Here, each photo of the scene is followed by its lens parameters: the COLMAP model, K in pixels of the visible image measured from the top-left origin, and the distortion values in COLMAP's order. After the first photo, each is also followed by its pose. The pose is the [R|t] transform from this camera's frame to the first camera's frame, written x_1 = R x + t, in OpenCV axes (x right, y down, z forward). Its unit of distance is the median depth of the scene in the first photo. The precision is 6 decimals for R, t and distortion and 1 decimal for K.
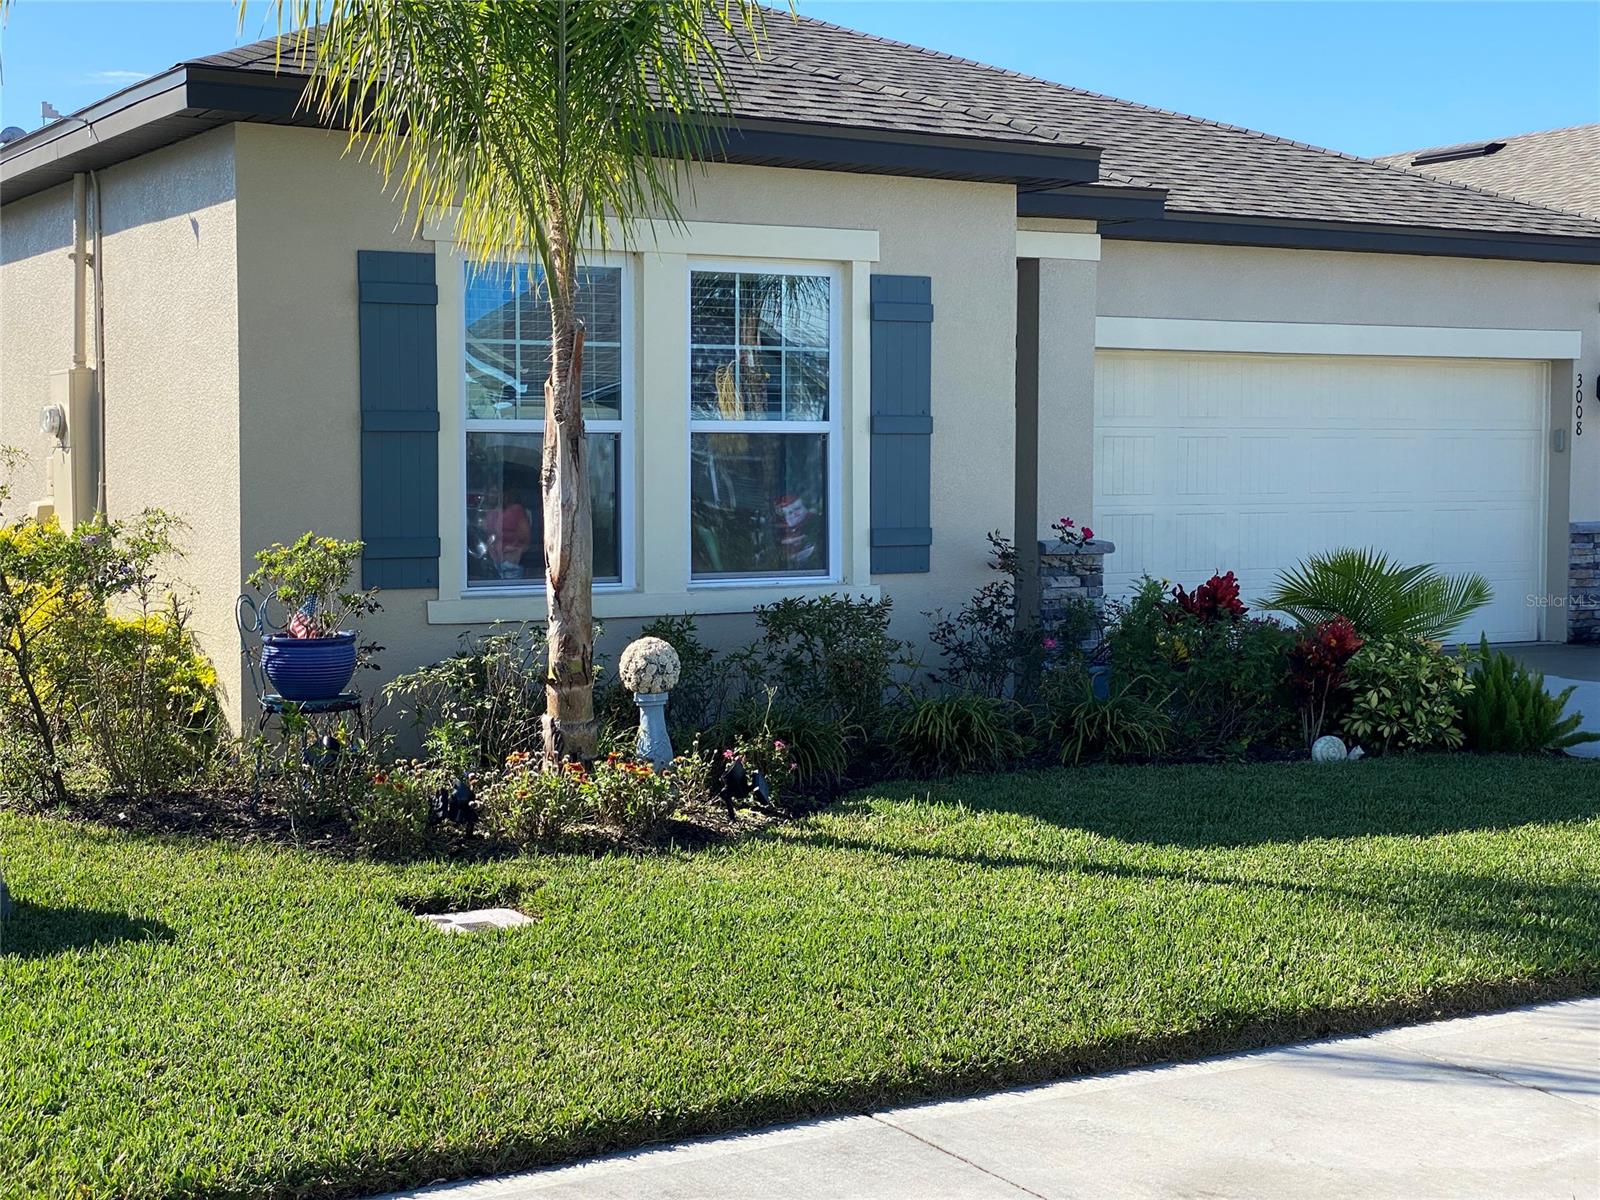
lens RADIAL K [[2382.7, 0, 798.9], [0, 2382.7, 596.5], [0, 0, 1]] dist [0.006191, 0.000000]
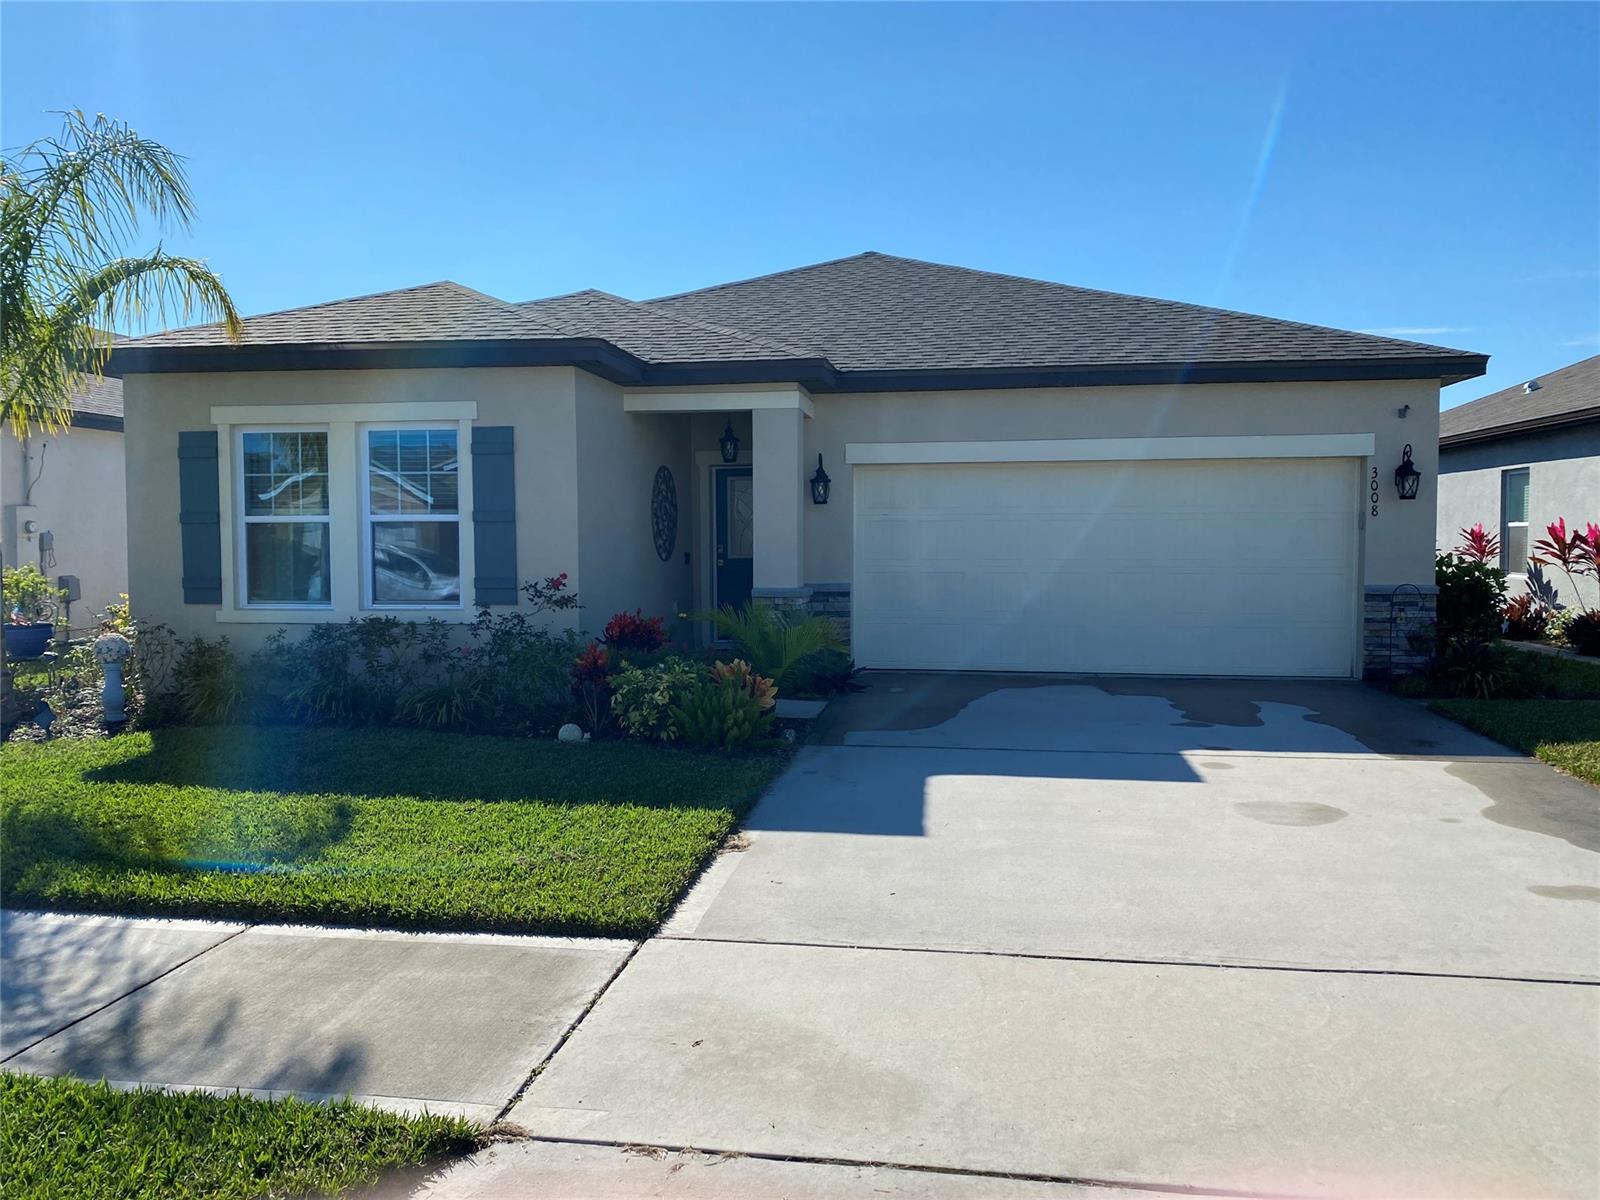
lens RADIAL K [[1210.5, 0, 803.5], [0, 1210.5, 598.6], [0, 0, 1]] dist [0.023040, -0.033865]
pose [[0.778707, 0.028048, -0.626760, 0.755200], [-0.033654, 0.999429, 0.002913, -0.024102], [0.626484, 0.018825, 0.779207, 0.477542]]
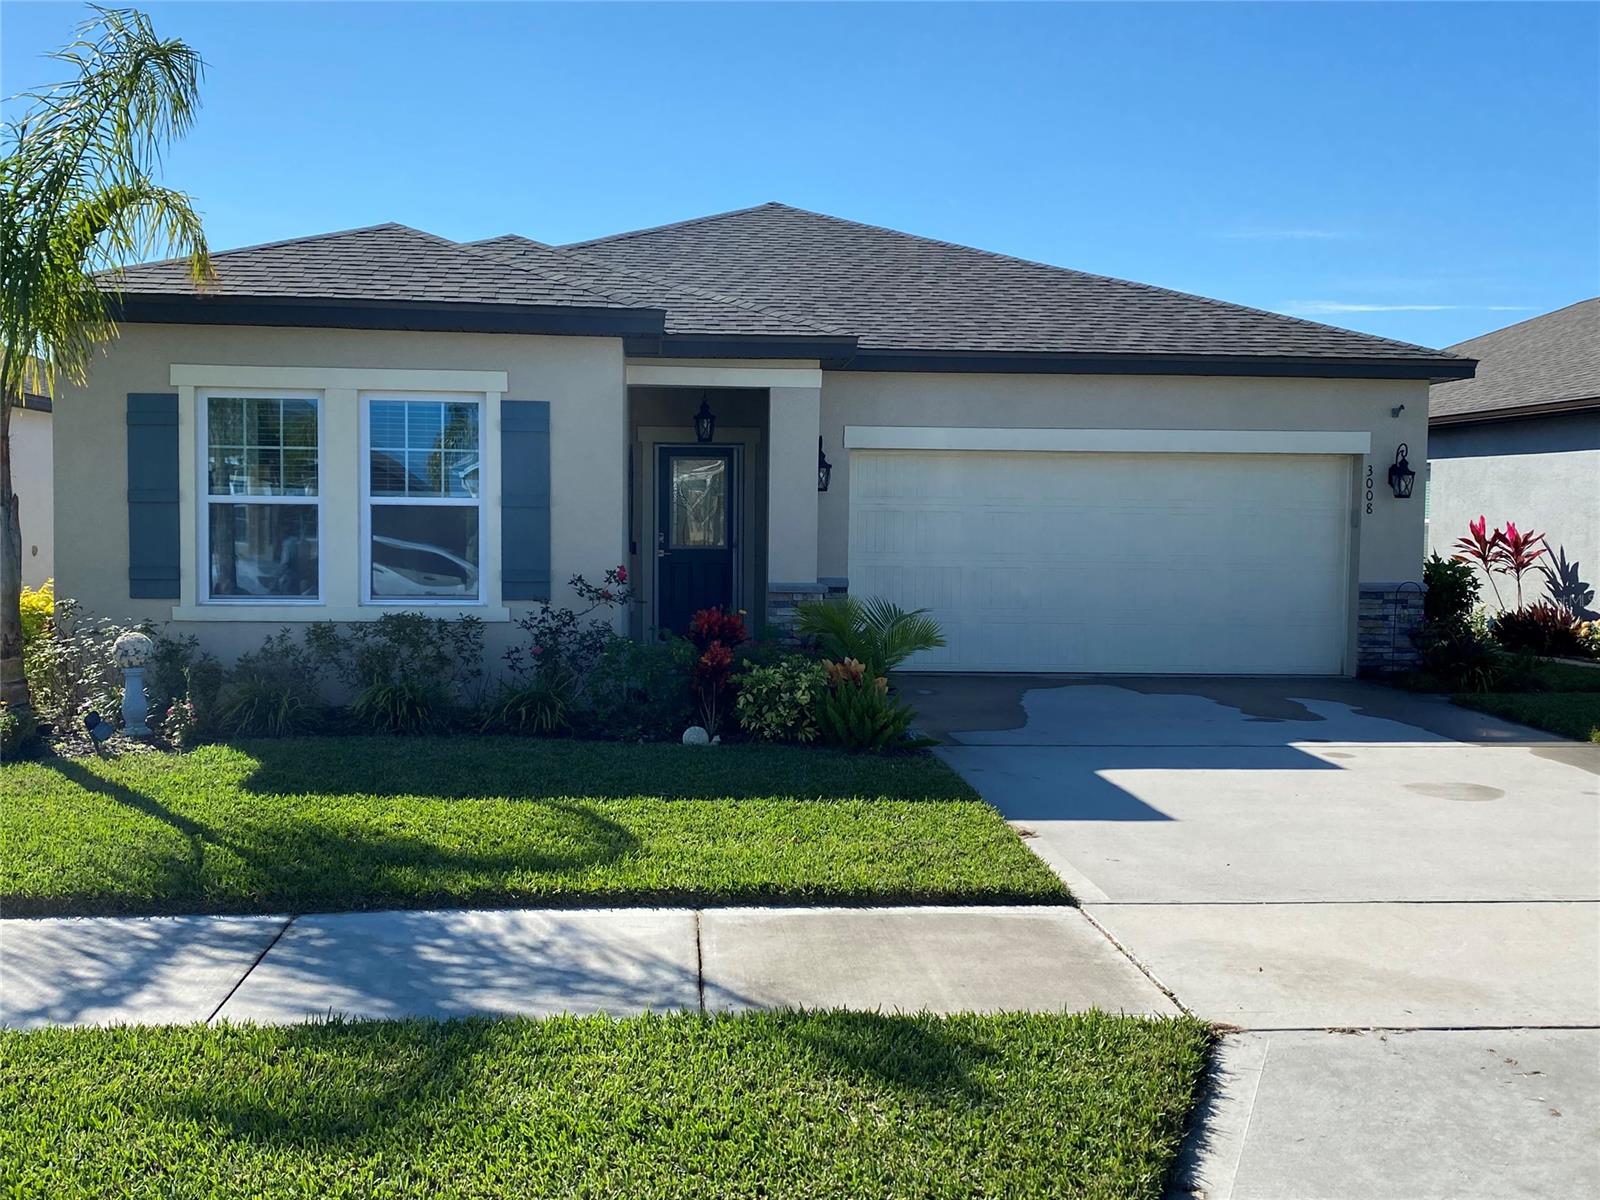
lens RADIAL K [[1489.5, 0, 797.5], [0, 1489.5, 602.3], [0, 0, 1]] dist [0.029245, 0.000000]
pose [[0.900544, 0.032083, -0.433580, 0.609359], [-0.036073, 0.999349, -0.000975, -0.013763], [0.433266, 0.016519, 0.901115, 0.234651]]
